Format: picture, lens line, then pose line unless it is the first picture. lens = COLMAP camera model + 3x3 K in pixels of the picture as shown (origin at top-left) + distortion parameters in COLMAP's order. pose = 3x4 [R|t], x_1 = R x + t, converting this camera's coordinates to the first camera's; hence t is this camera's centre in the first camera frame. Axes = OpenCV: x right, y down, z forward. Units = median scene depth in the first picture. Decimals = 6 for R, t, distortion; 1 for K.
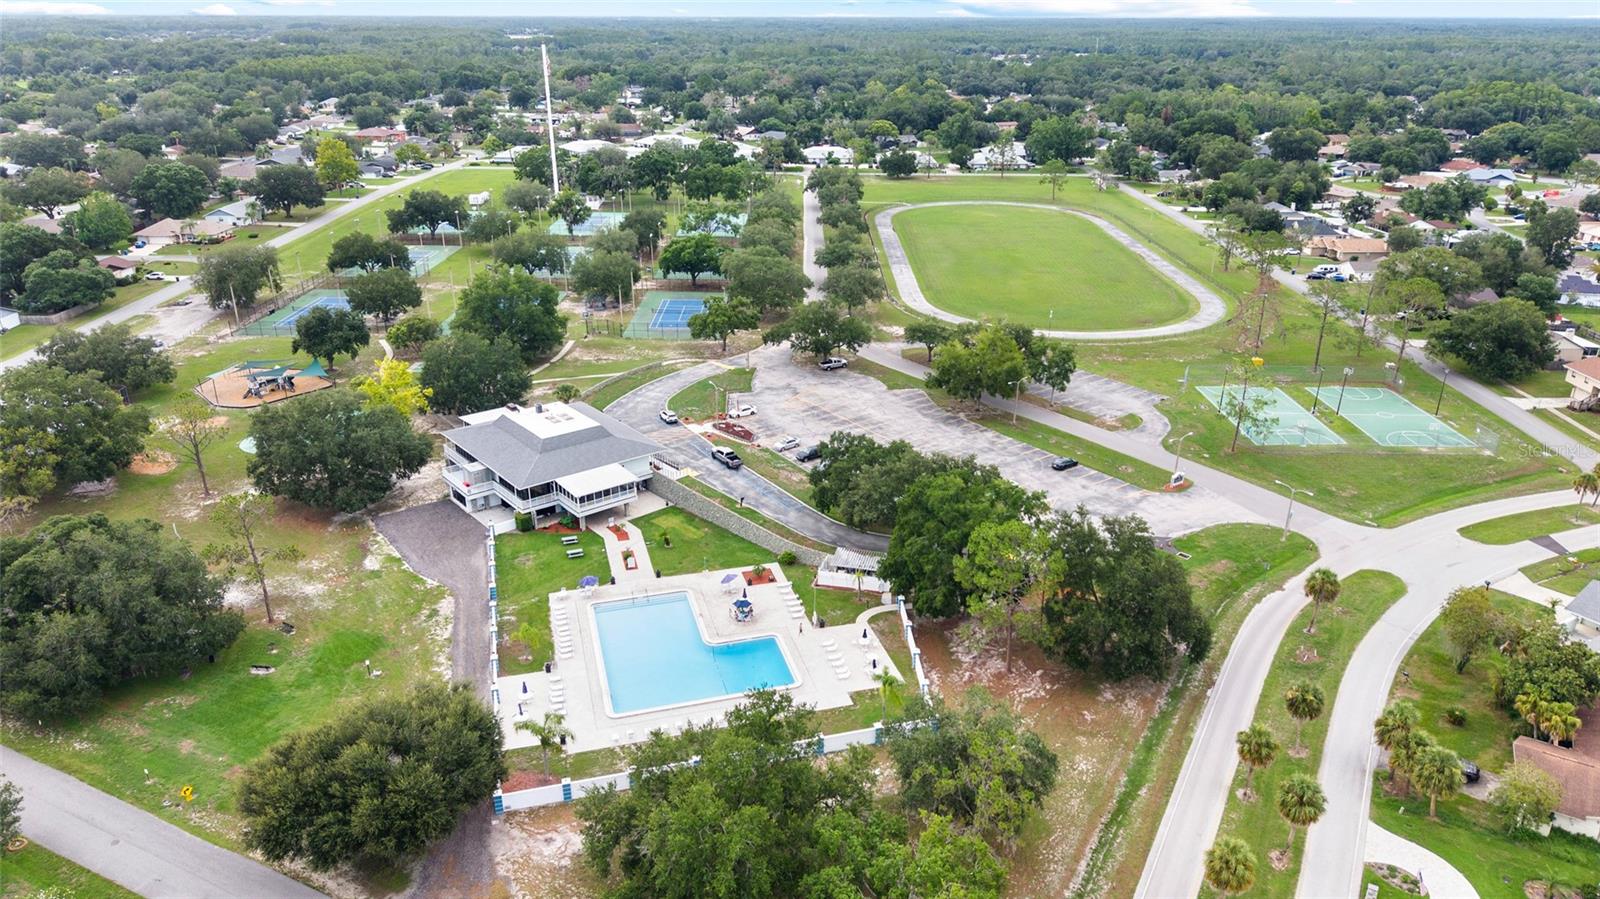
lens RADIAL K [[1064.7, 0, 800.0], [0, 1064.7, 449.5], [0, 0, 1]] dist [0.035264, -0.042030]
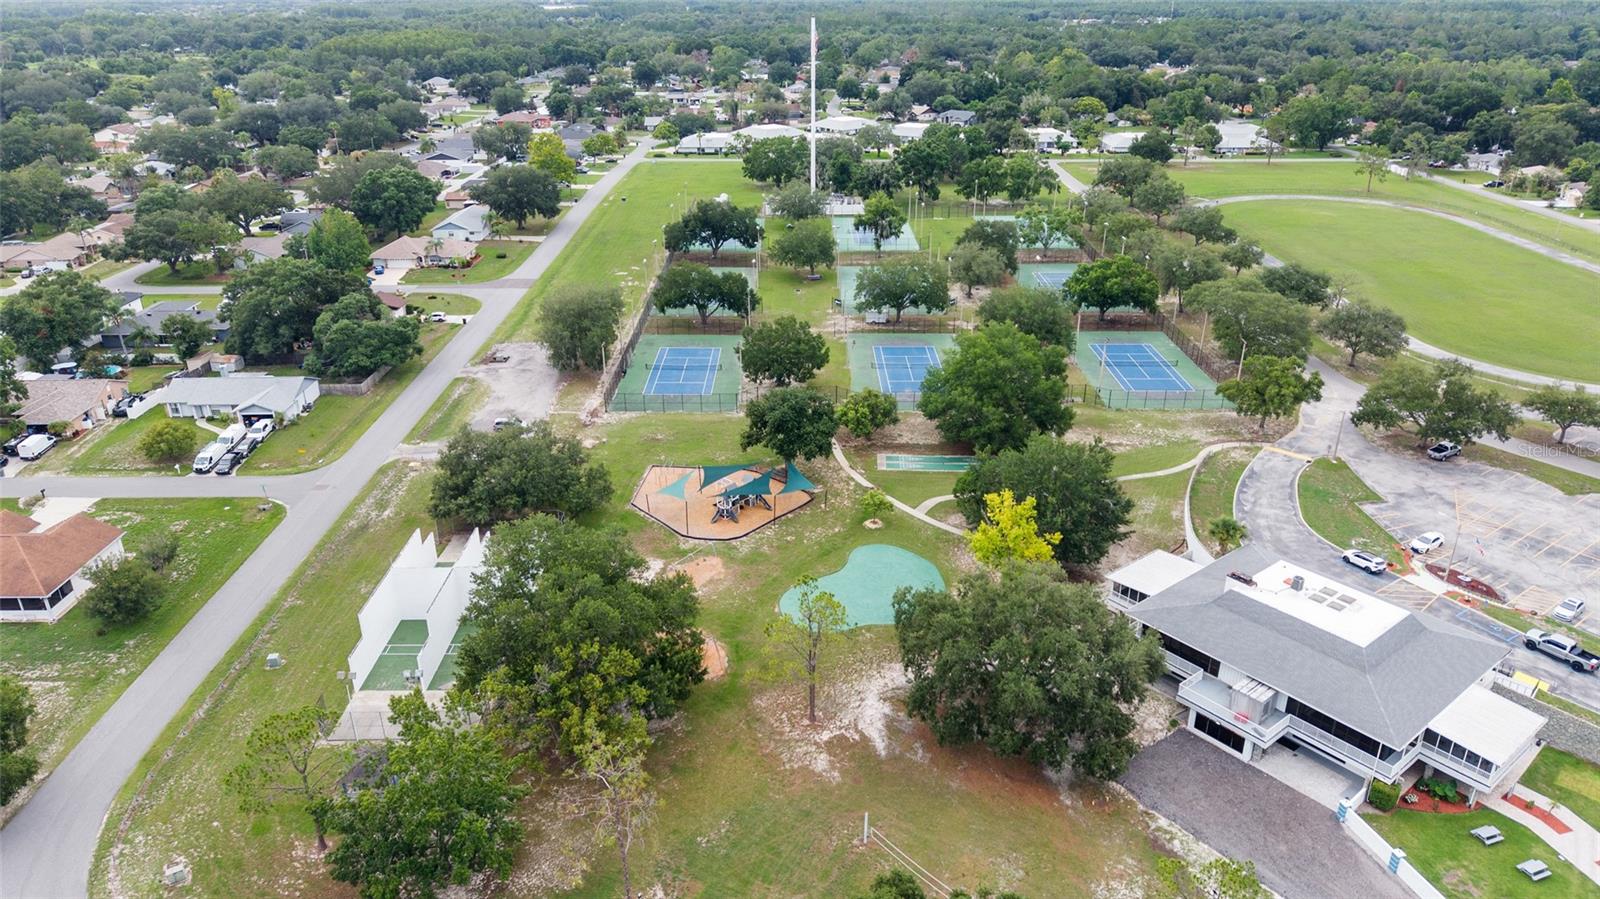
lens RADIAL K [[1064.7, 0, 800.0], [0, 1064.7, 449.5], [0, 0, 1]] dist [0.035264, -0.042030]
pose [[0.999863, -0.005369, -0.015669, -0.587394], [0.005783, 0.999633, 0.026470, -0.152697], [0.015521, -0.026557, 0.999527, 0.371192]]
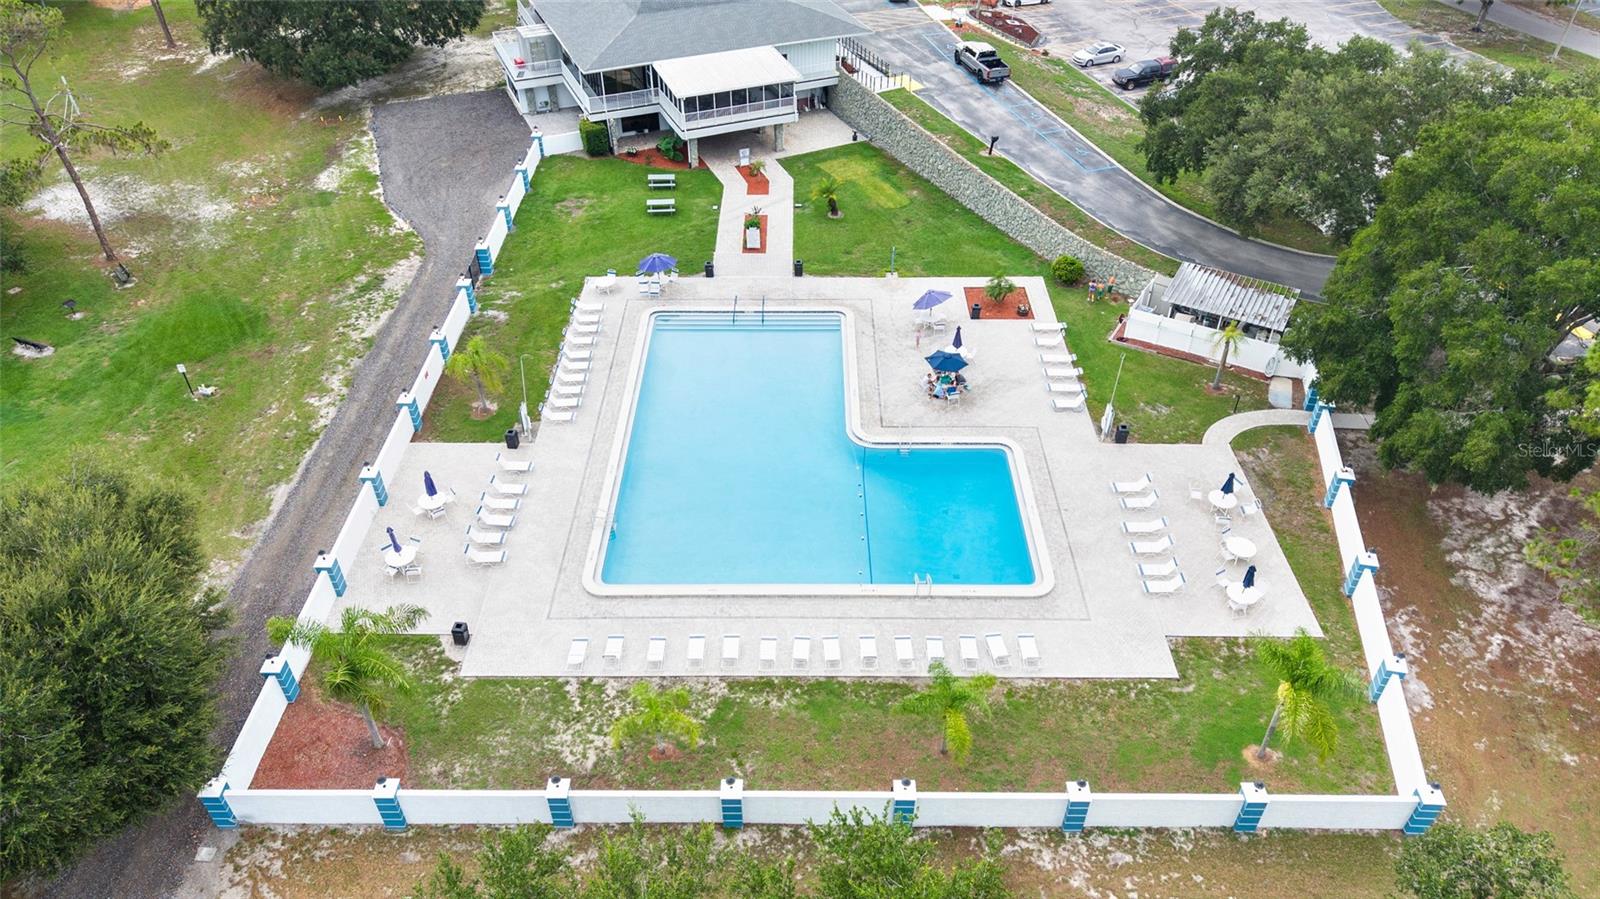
lens RADIAL K [[1045.0, 0, 800.0], [0, 1045.0, 449.5], [0, 0, 1]] dist [0.068578, -0.097606]
pose [[0.961897, 0.171689, -0.212782, -0.011363], [-0.101725, 0.947114, 0.304346, 0.043601], [0.253782, -0.271105, 0.928492, 0.475613]]
